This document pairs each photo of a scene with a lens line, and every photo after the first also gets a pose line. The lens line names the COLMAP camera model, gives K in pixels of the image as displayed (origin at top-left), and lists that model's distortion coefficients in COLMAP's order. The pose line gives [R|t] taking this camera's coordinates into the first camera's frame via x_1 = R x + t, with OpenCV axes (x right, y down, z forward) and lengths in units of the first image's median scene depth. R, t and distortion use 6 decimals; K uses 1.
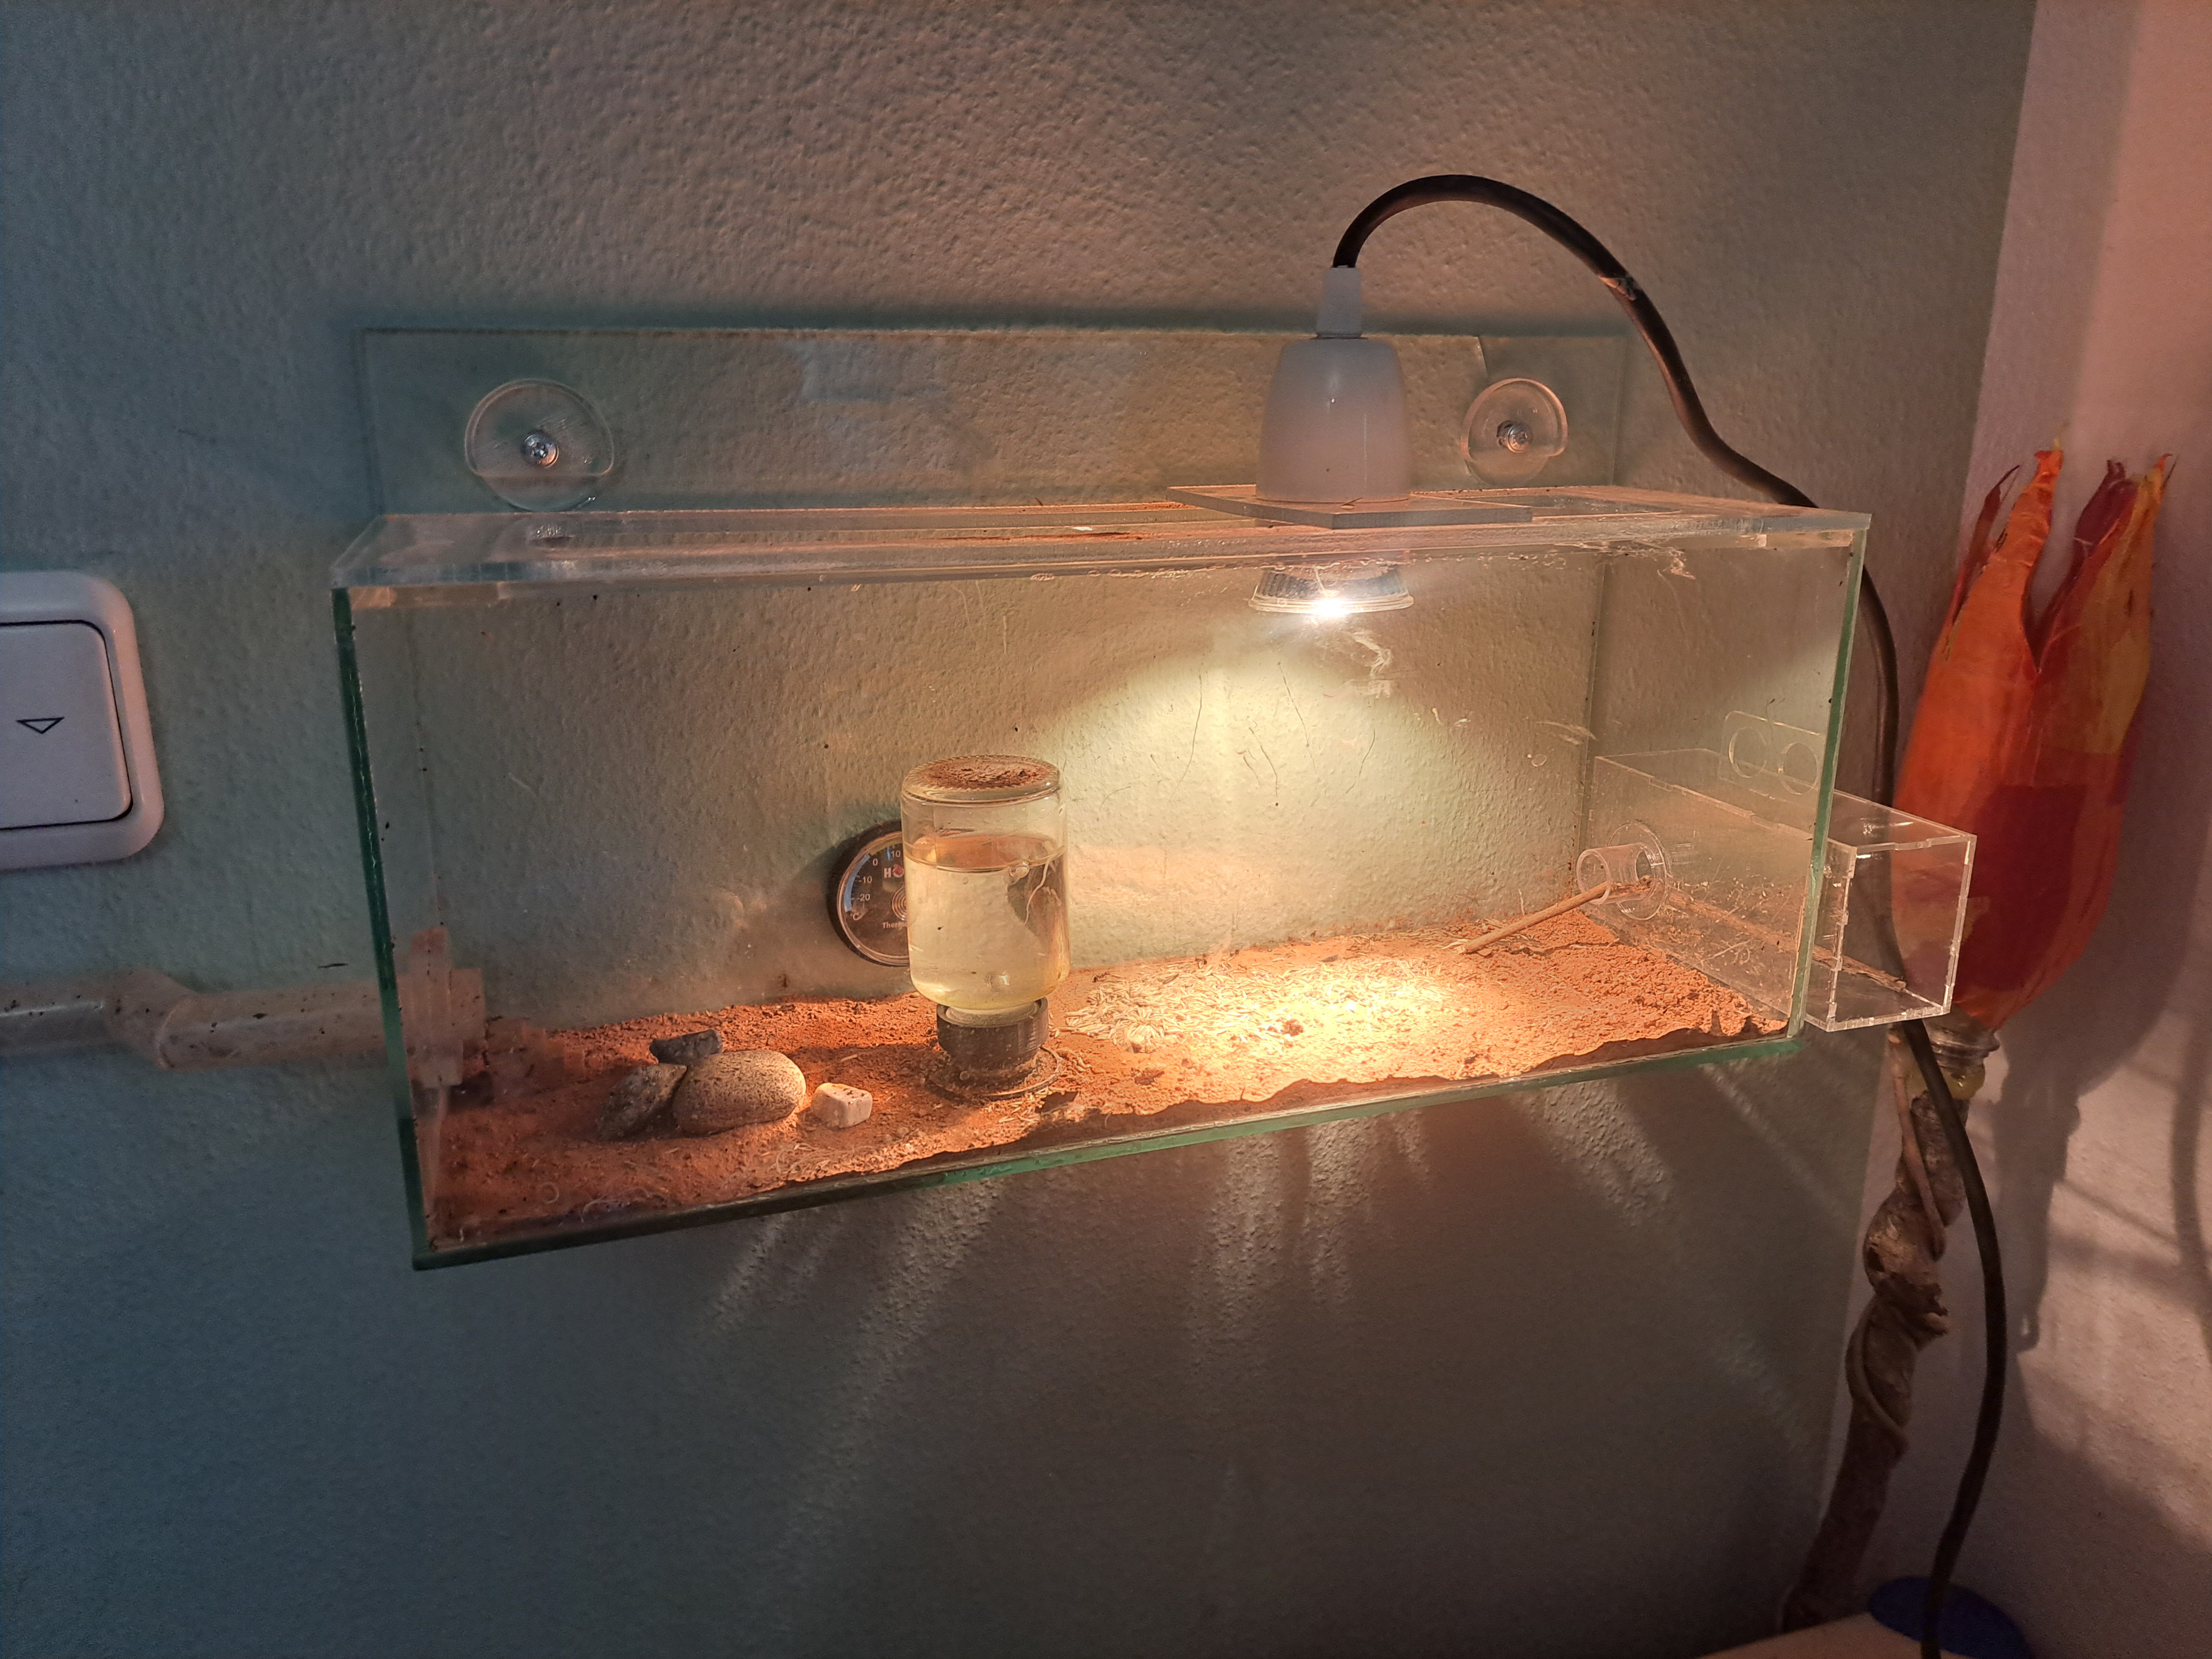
lens RADIAL K [[1640.2, 0, 1106.0], [0, 1640.2, 829.5], [0, 0, 1]] dist [0.068509, -0.108073]
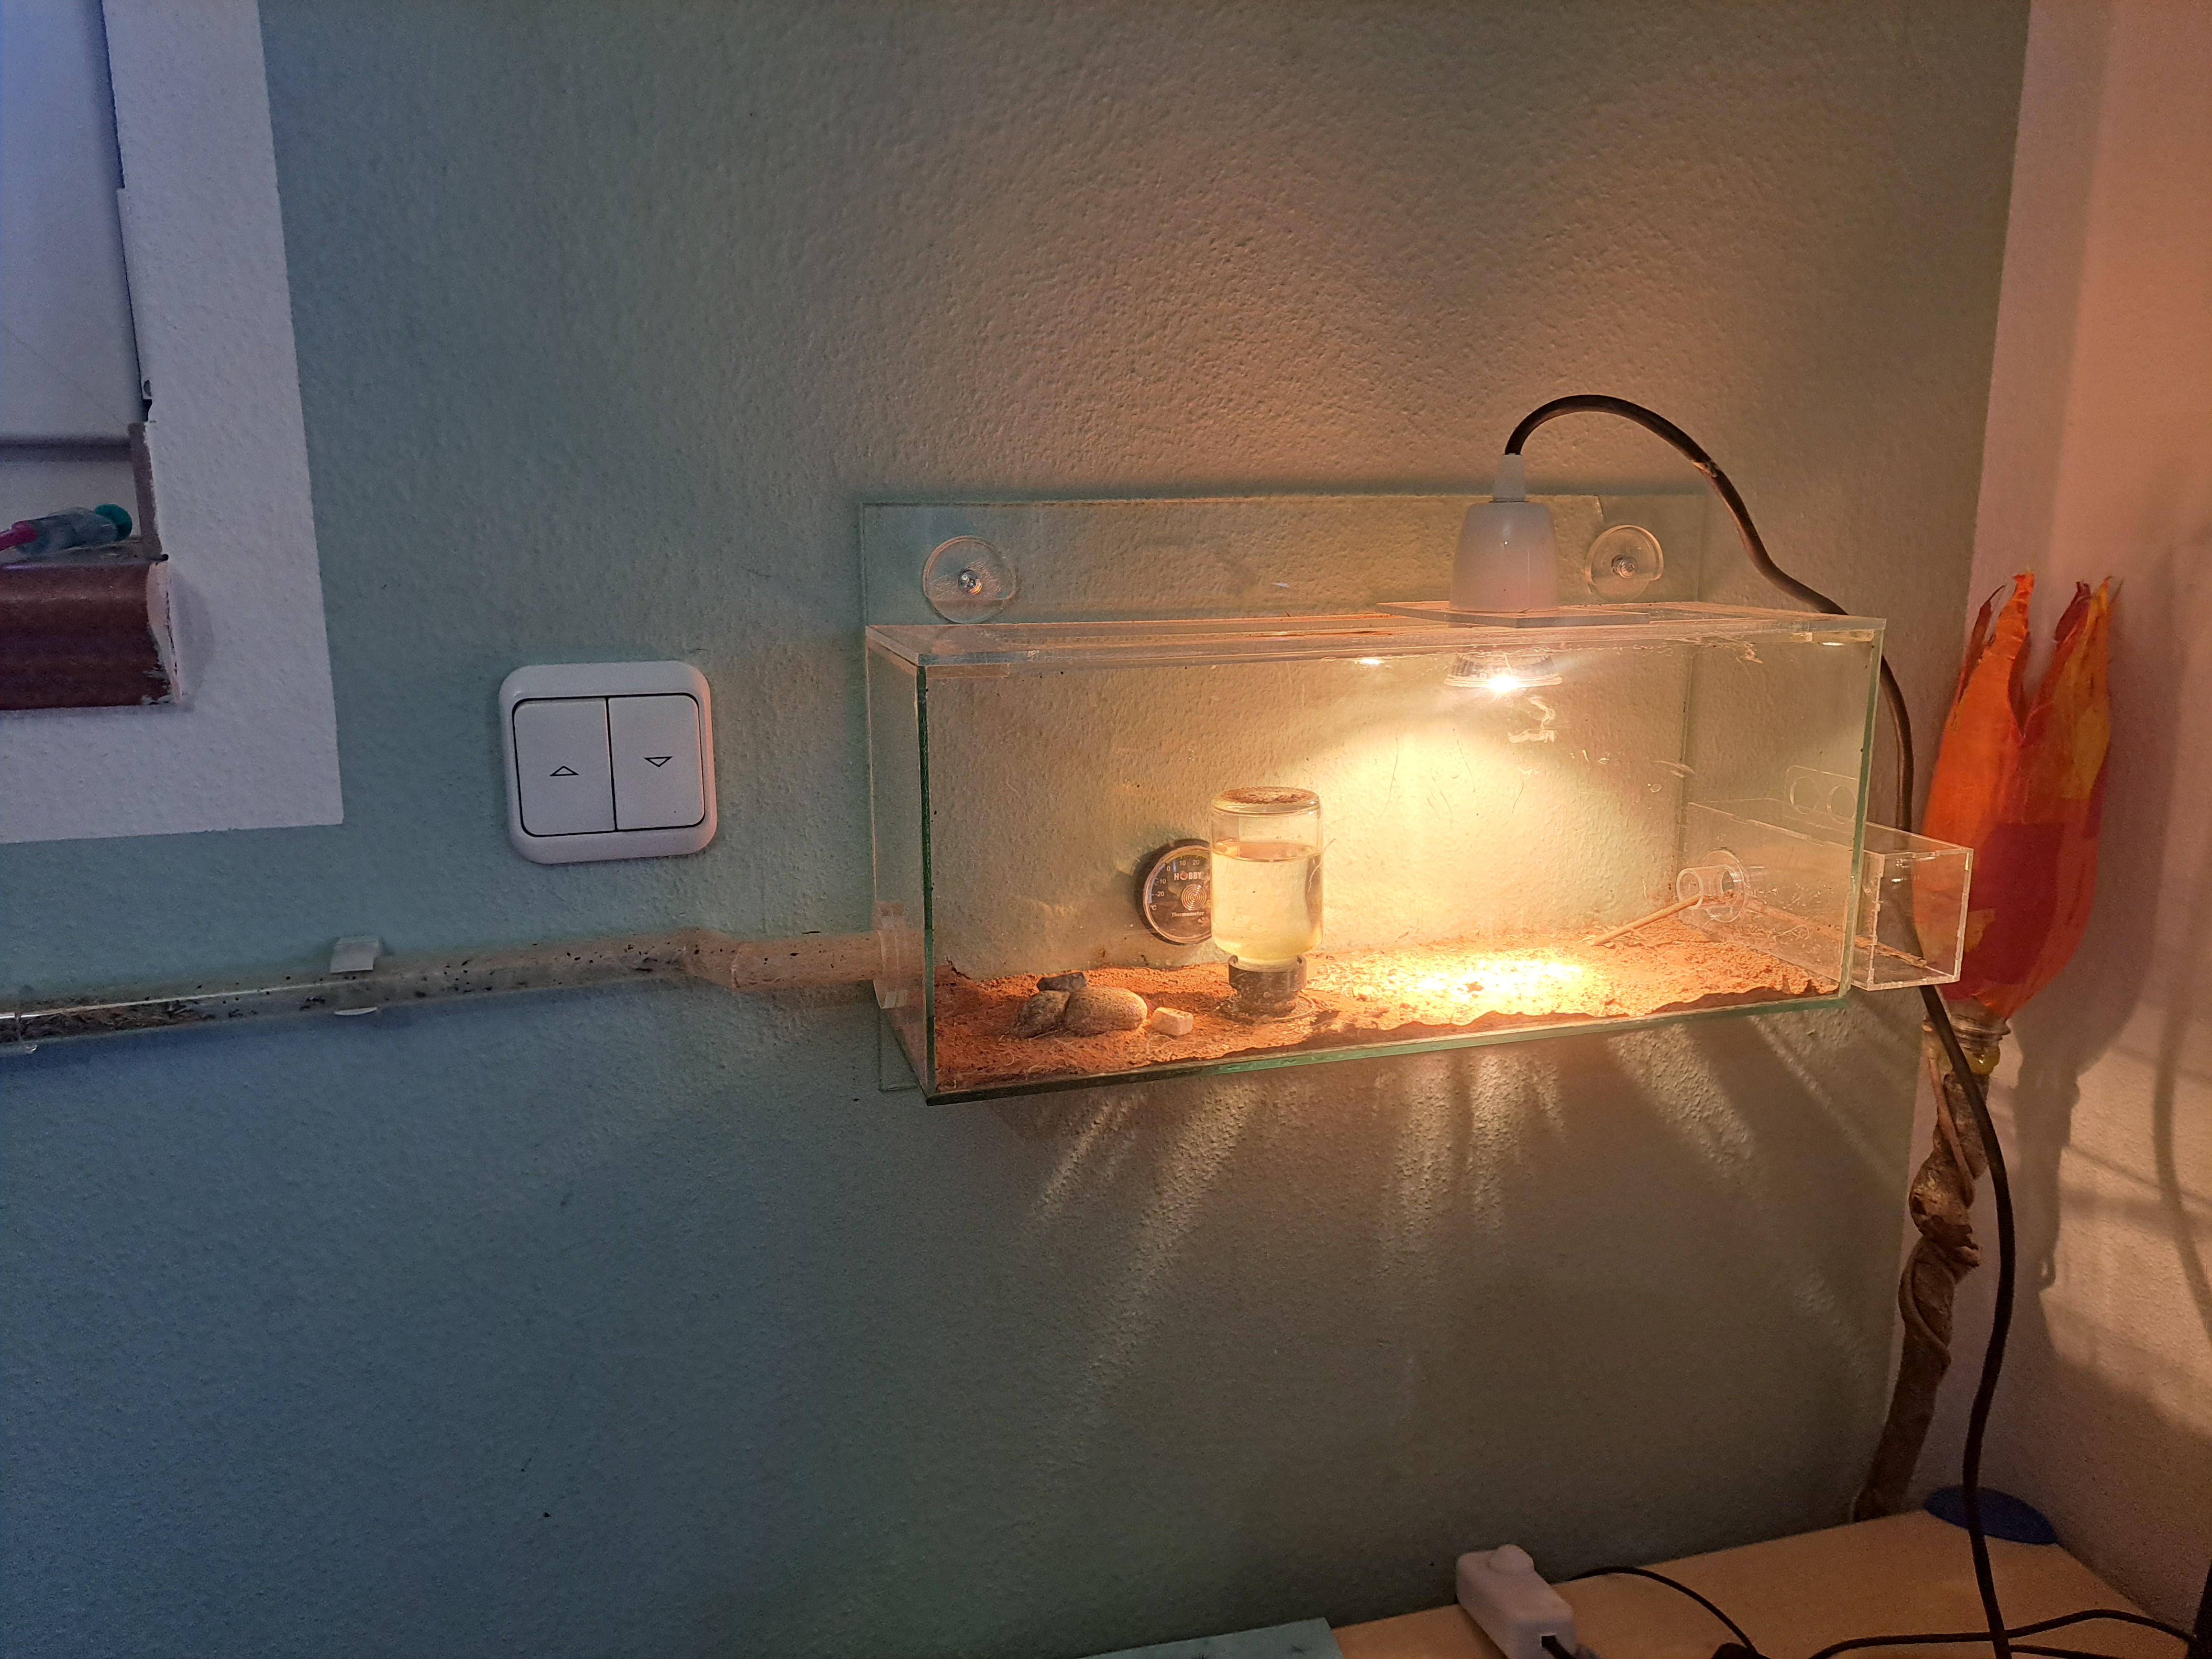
lens RADIAL K [[1586.8, 0, 1106.0], [0, 1586.8, 829.5], [0, 0, 1]] dist [0.065083, -0.104280]
pose [[0.998953, 0.000751, -0.045738, -0.134769], [-0.004026, 0.997429, -0.071546, 0.084609], [0.045567, 0.071655, 0.996388, -0.361004]]
